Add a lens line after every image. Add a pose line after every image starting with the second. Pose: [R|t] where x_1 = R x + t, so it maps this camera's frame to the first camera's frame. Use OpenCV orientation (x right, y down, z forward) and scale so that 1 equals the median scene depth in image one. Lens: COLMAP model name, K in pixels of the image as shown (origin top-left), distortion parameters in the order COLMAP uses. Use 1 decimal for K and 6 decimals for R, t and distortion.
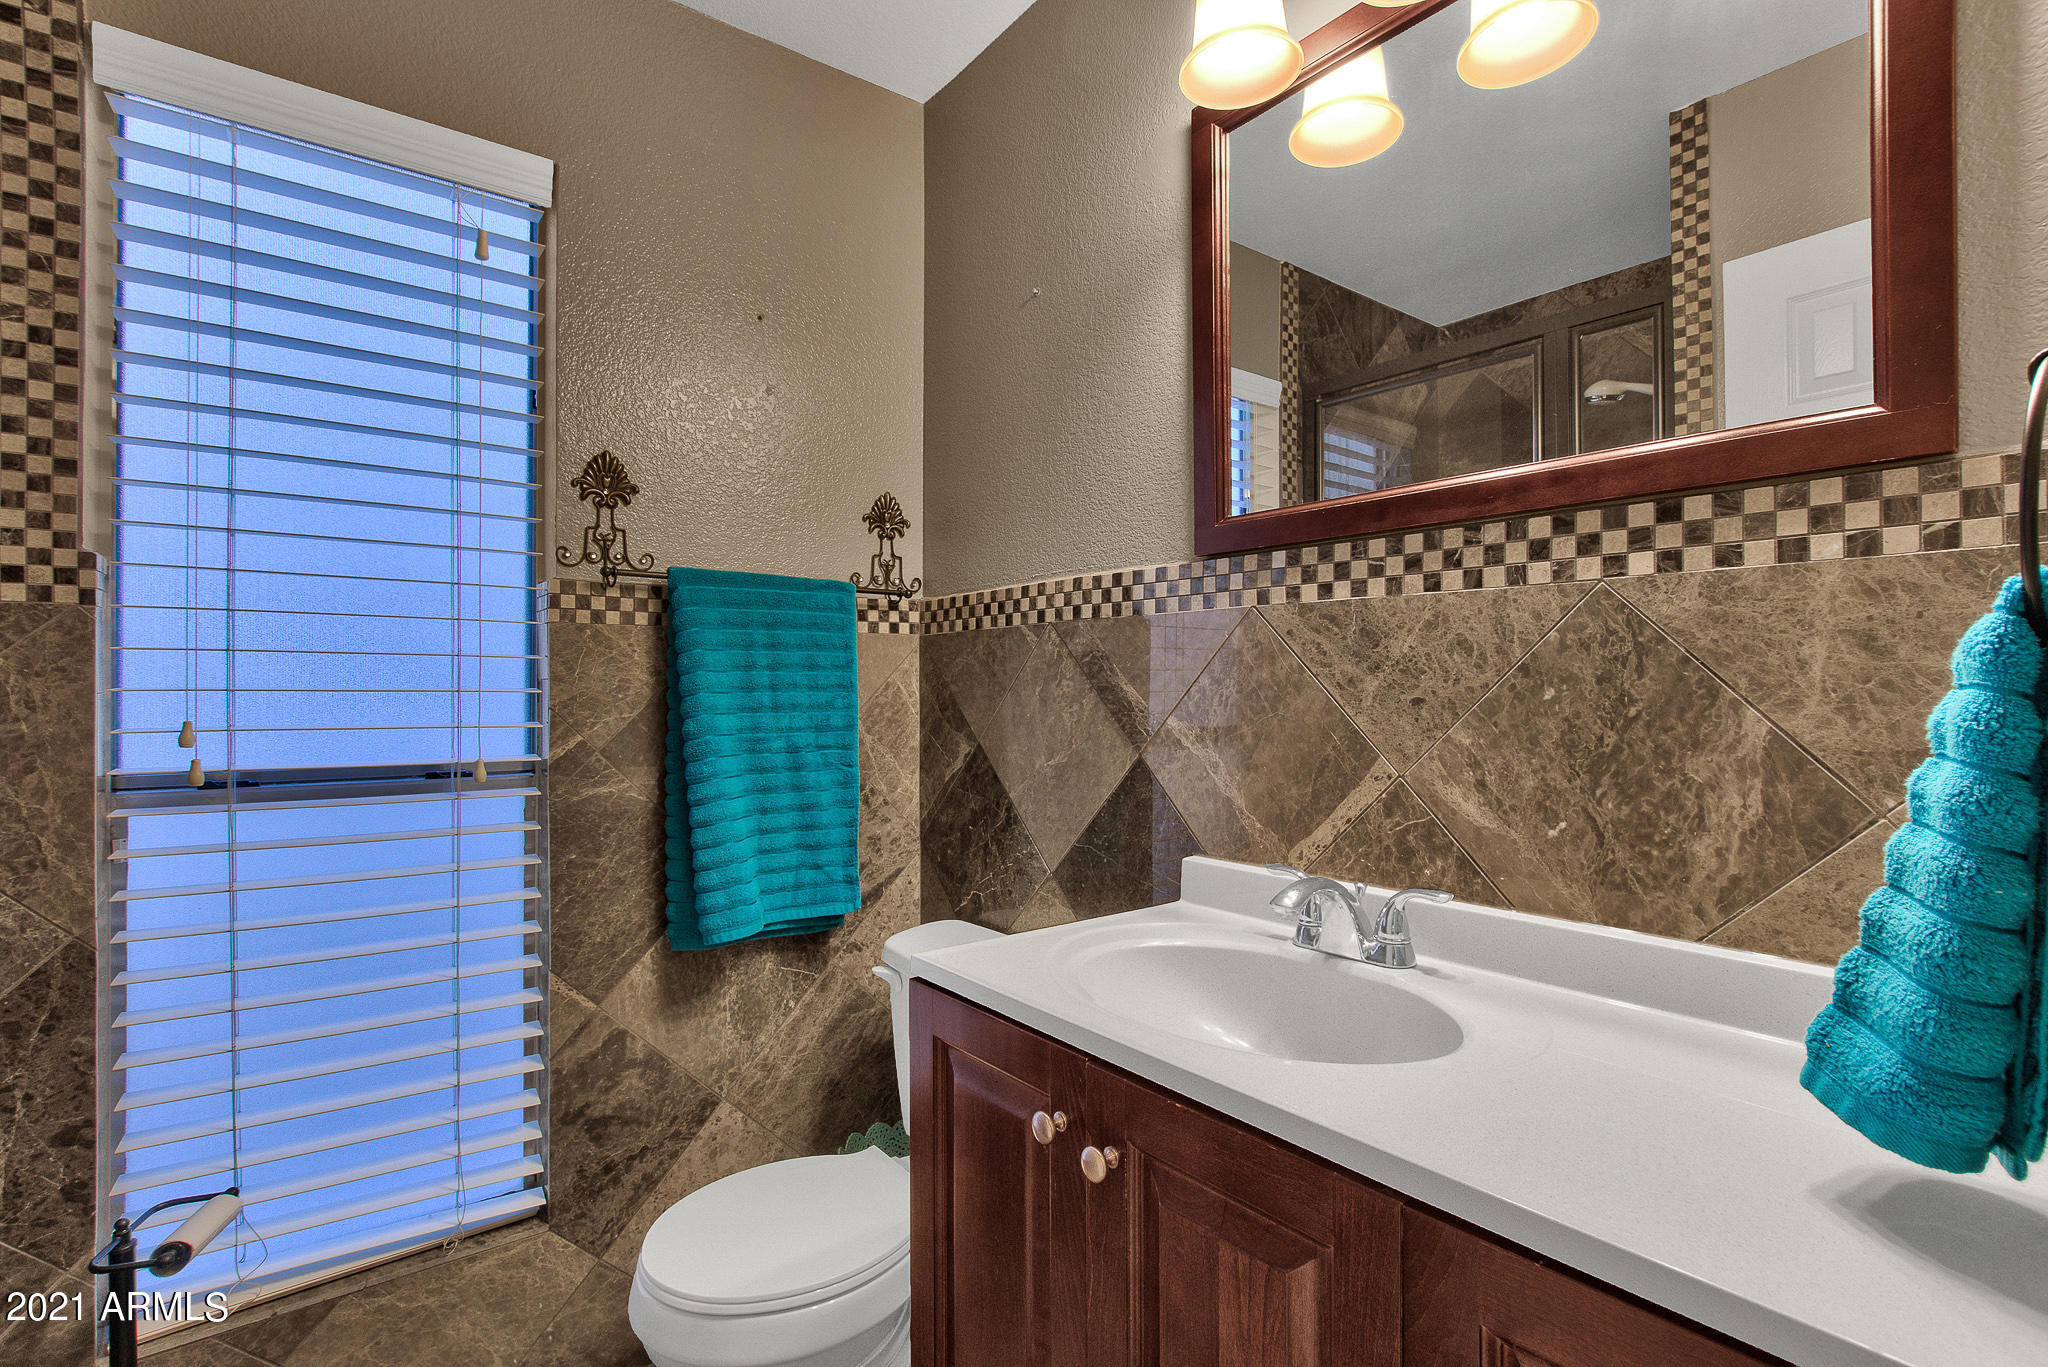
lens RADIAL K [[946.6, 0, 1026.4], [0, 946.6, 686.3], [0, 0, 1]] dist [-0.019056, 0.005098]
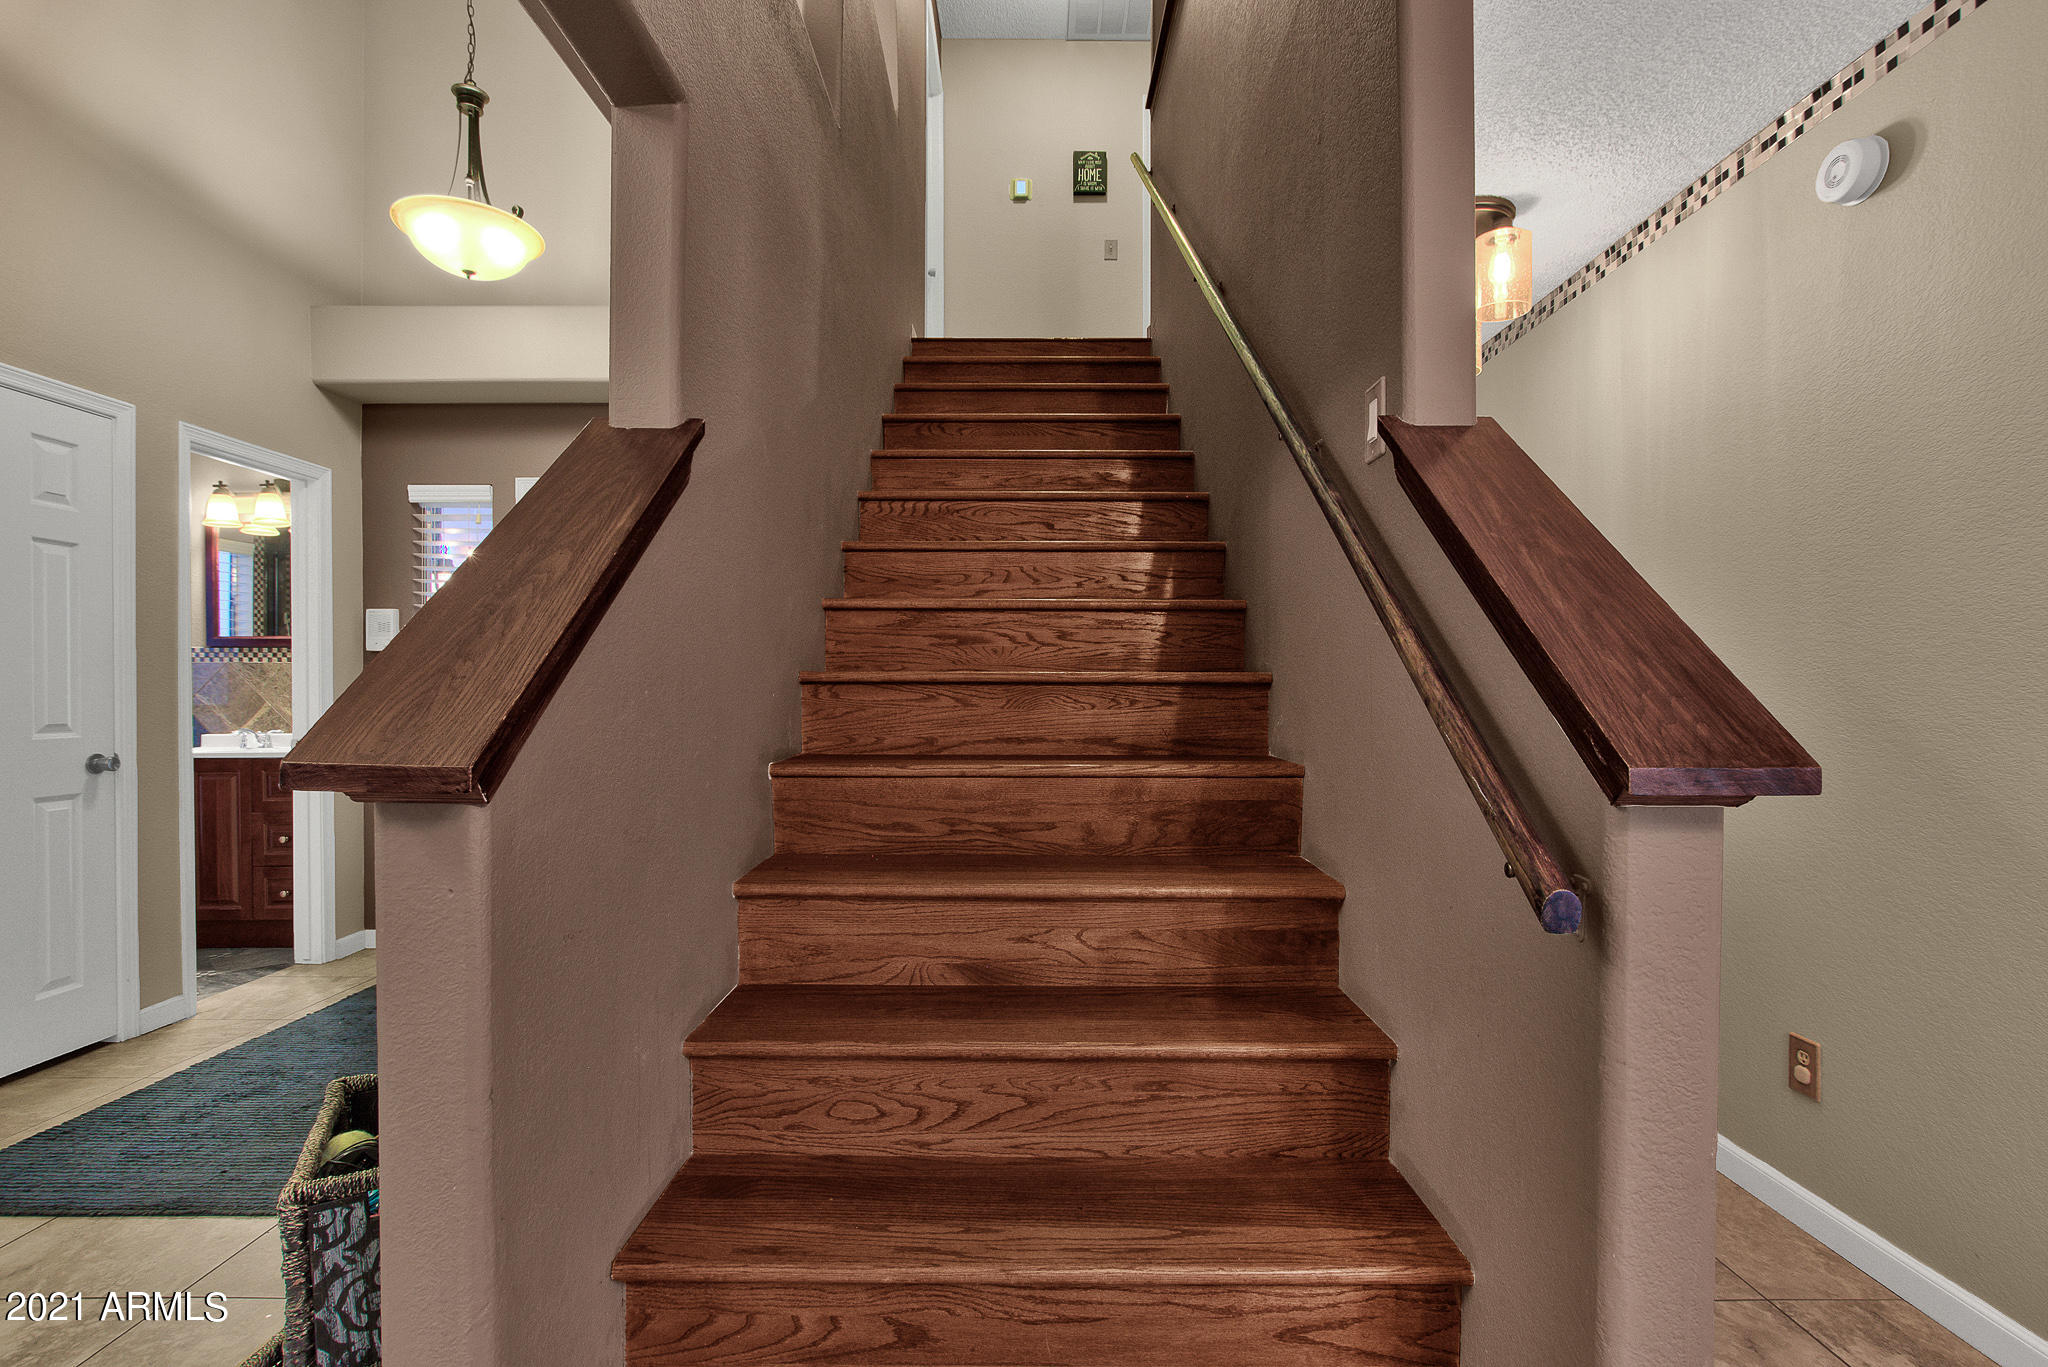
lens RADIAL K [[946.6, 0, 1027.1], [0, 946.6, 699.3], [0, 0, 1]] dist [-0.019056, 0.005098]
pose [[0.614034, -0.012237, 0.789185, -0.724786], [0.001092, 0.999892, 0.014655, 0.008225], [-0.789279, -0.008137, 0.613981, -3.692807]]
